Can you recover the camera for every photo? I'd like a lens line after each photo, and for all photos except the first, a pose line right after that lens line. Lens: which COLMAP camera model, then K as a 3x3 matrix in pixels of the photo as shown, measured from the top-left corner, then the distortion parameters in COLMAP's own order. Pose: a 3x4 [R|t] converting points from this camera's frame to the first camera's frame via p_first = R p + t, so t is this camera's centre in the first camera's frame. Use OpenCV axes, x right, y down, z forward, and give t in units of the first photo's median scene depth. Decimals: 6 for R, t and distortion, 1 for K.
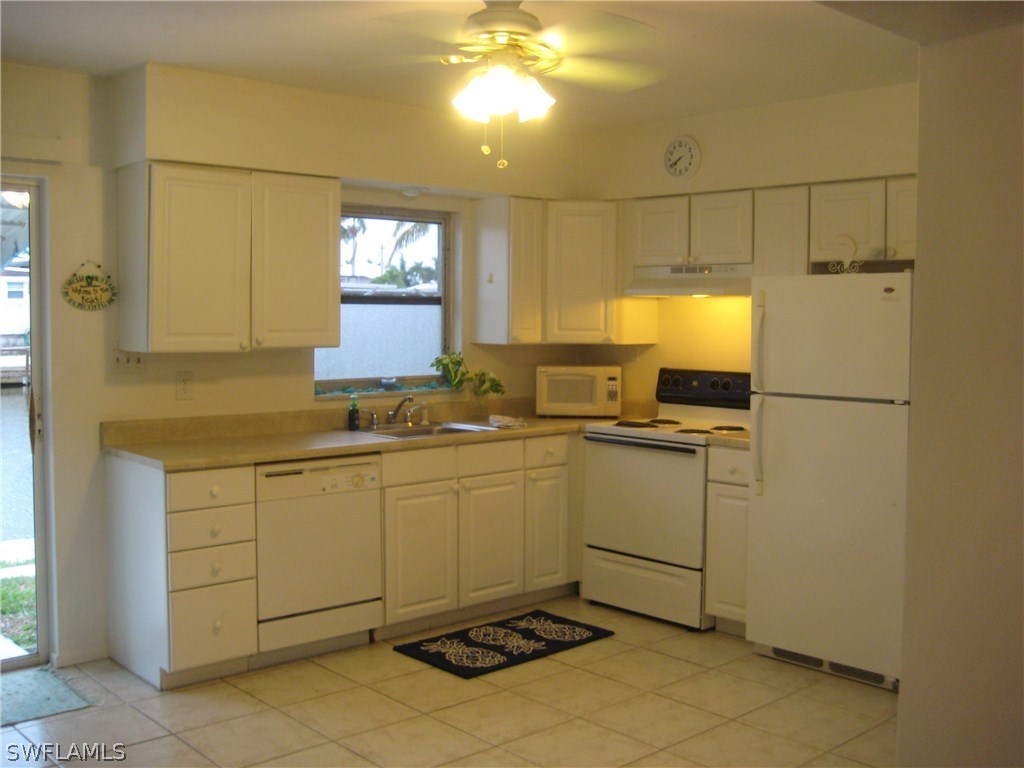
lens RADIAL K [[1068.7, 0, 512.0], [0, 1068.7, 384.0], [0, 0, 1]] dist [-0.102228, 0.004540]
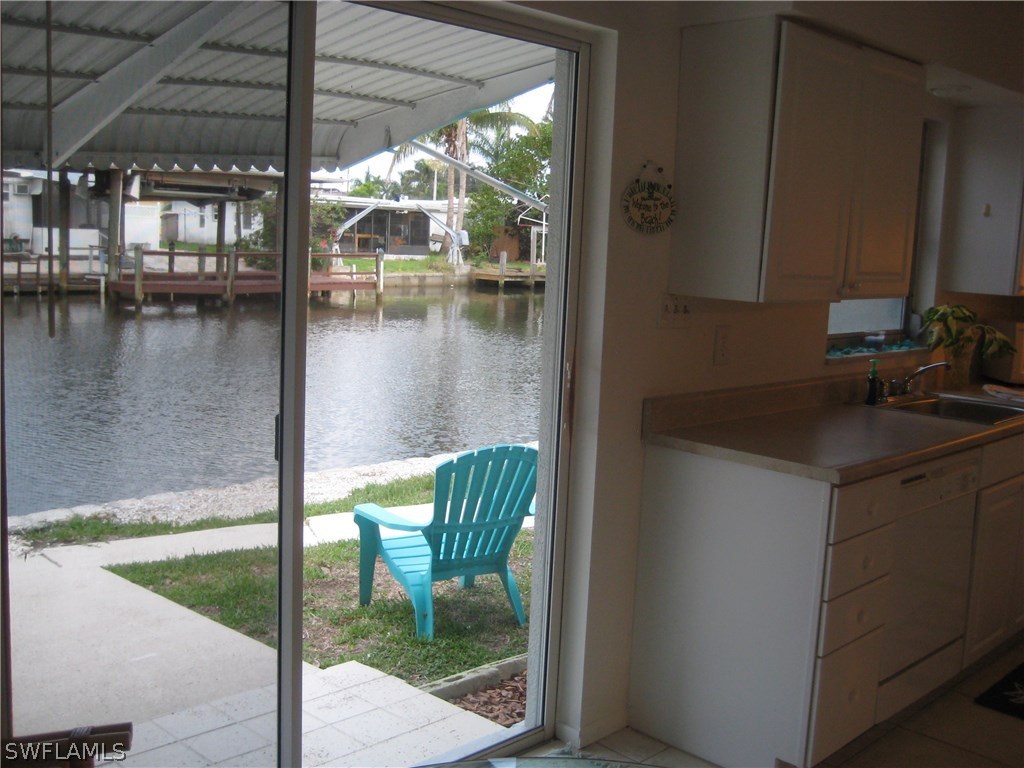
lens RADIAL K [[1068.7, 0, 512.0], [0, 1068.7, 384.0], [0, 0, 1]] dist [-0.102228, 0.004540]
pose [[0.998056, 0.028855, 0.055248, -0.518940], [-0.032969, 0.996634, 0.075062, -0.022669], [-0.052896, -0.076738, 0.995647, 0.312157]]
